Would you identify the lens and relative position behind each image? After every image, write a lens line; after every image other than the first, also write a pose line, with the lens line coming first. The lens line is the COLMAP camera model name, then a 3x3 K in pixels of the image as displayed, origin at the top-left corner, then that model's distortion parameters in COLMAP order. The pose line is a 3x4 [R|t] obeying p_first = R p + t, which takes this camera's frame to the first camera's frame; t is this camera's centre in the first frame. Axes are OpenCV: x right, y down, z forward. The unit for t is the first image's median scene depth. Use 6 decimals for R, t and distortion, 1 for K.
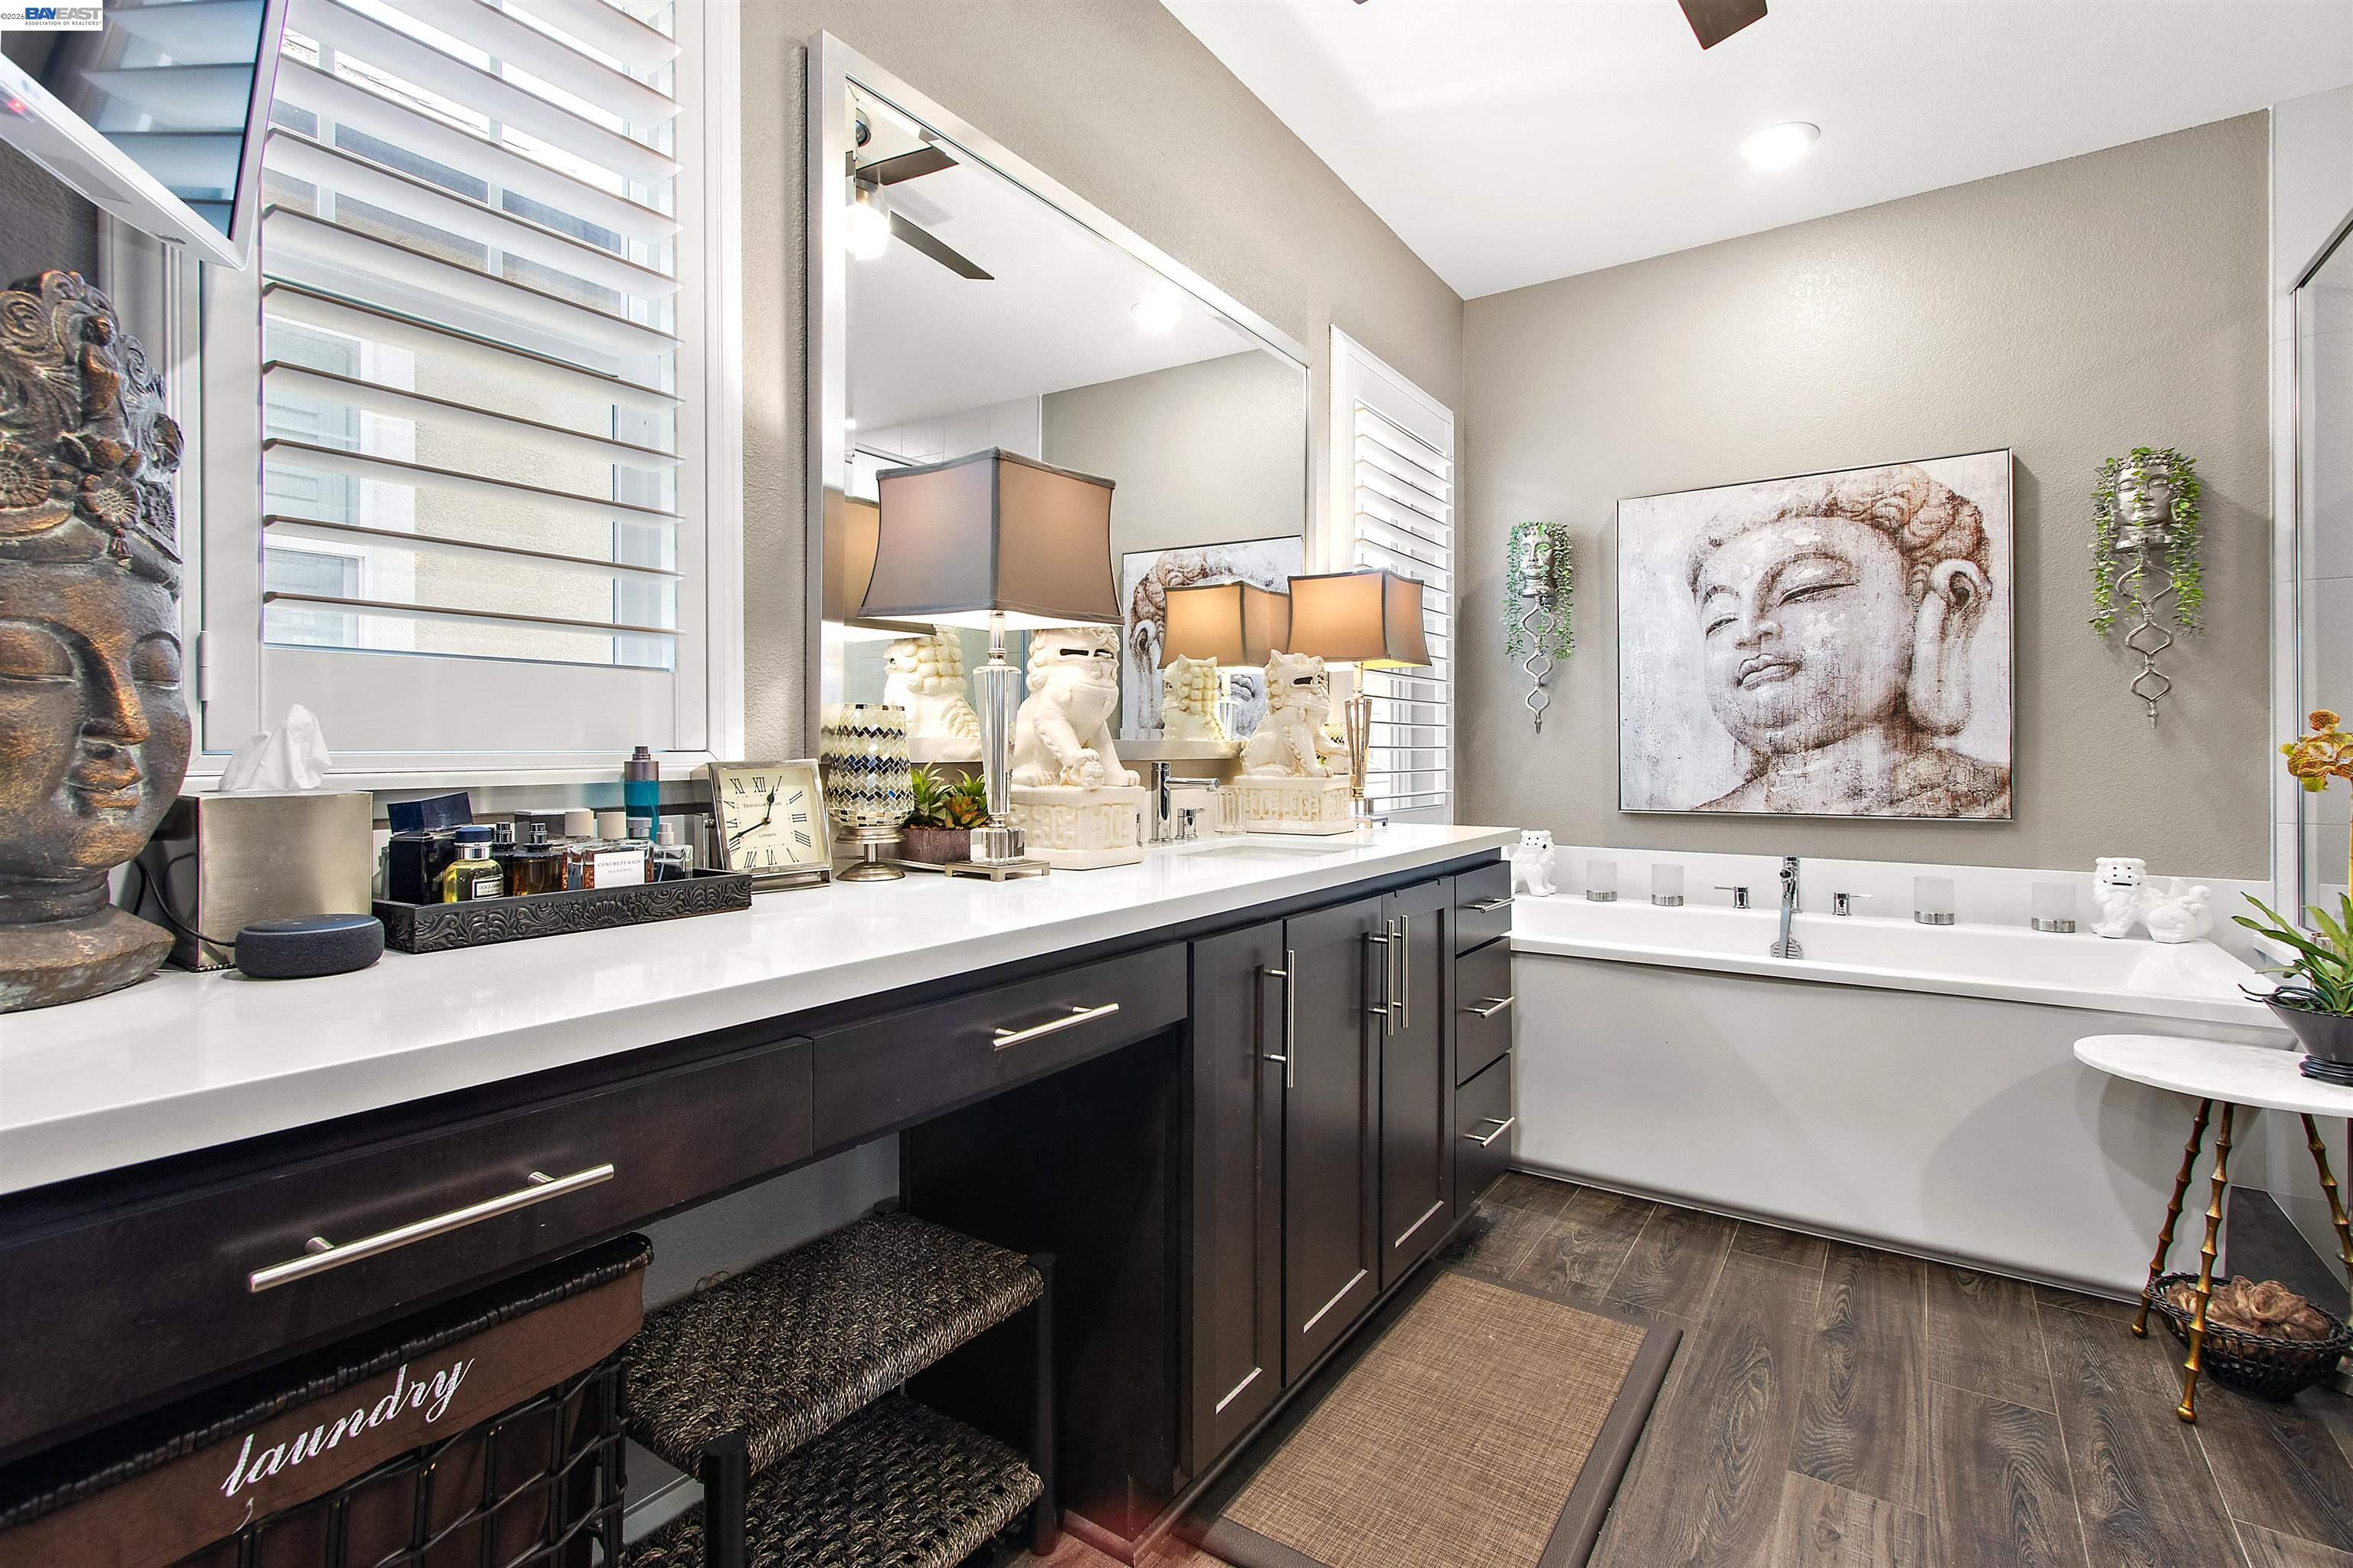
lens RADIAL K [[1086.6, 0, 1178.9], [0, 1086.6, 763.3], [0, 0, 1]] dist [0.000146, -0.000897]
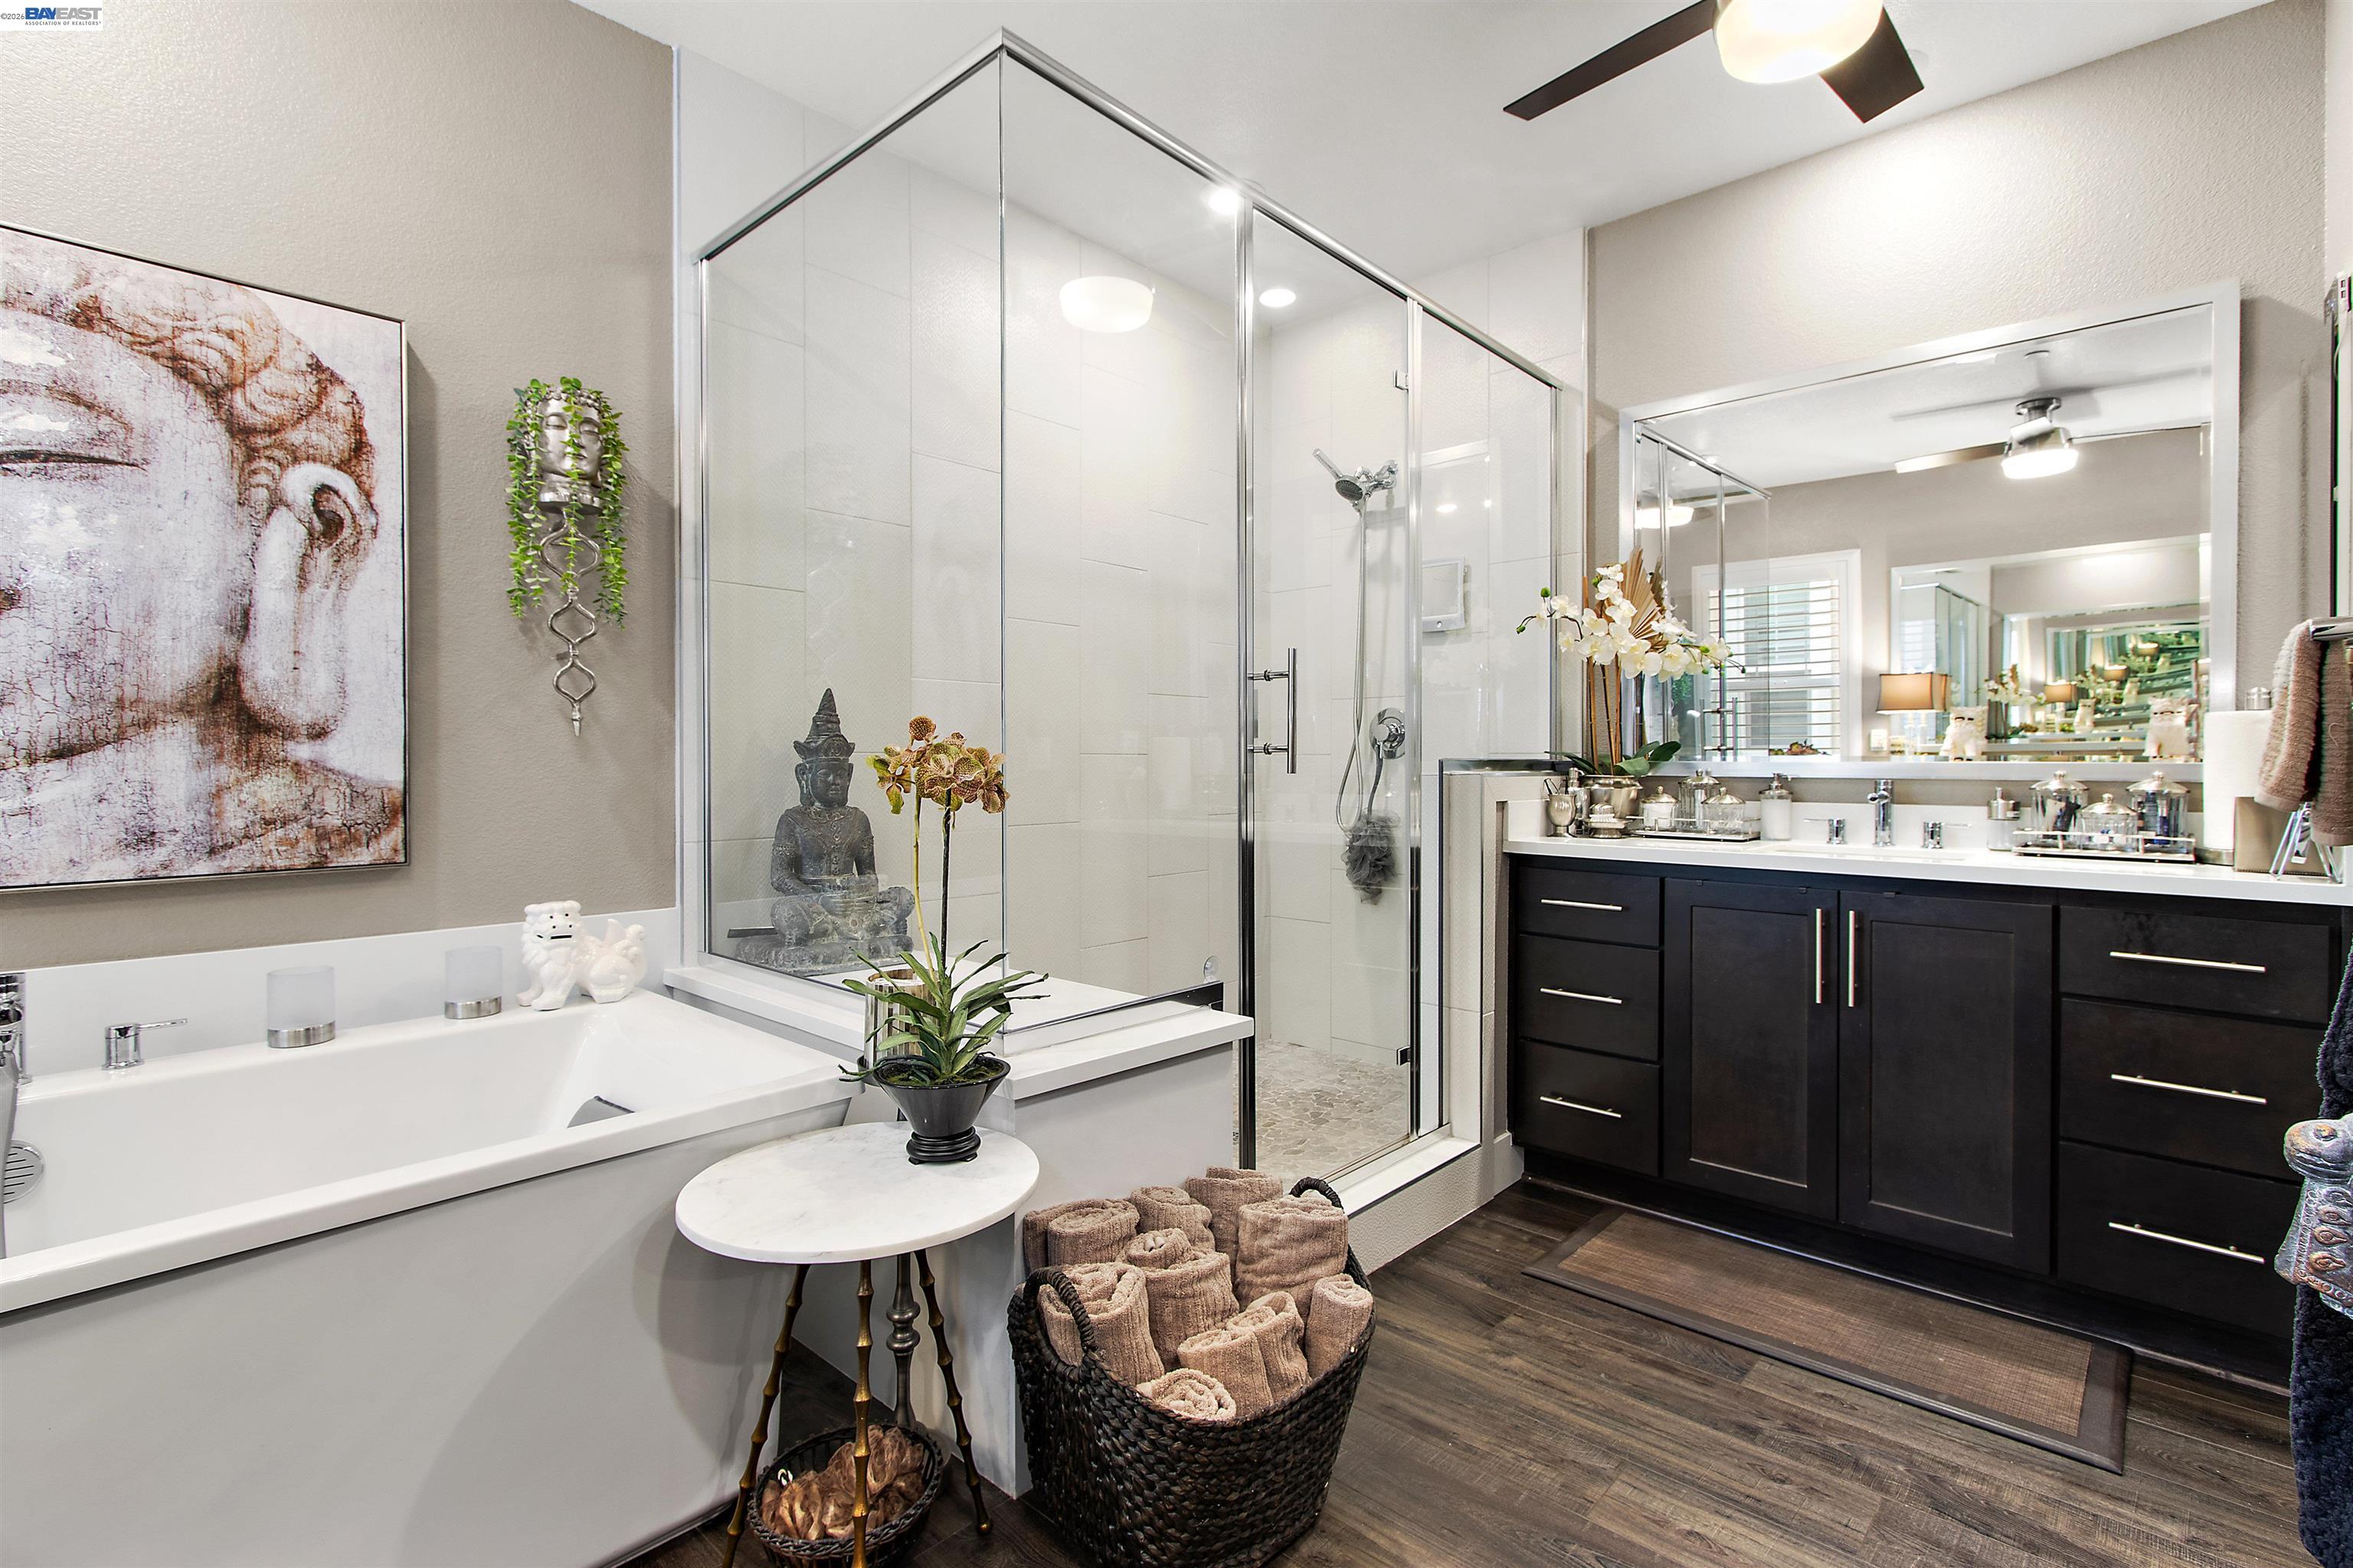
lens RADIAL K [[1086.6, 0, 1178.9], [0, 1086.6, 763.3], [0, 0, 1]] dist [0.000146, -0.000897]
pose [[0.149366, -0.002455, 0.988779, 0.154563], [0.010588, 0.999944, 0.000883, -0.006820], [-0.988725, 0.010337, 0.149383, 0.402500]]
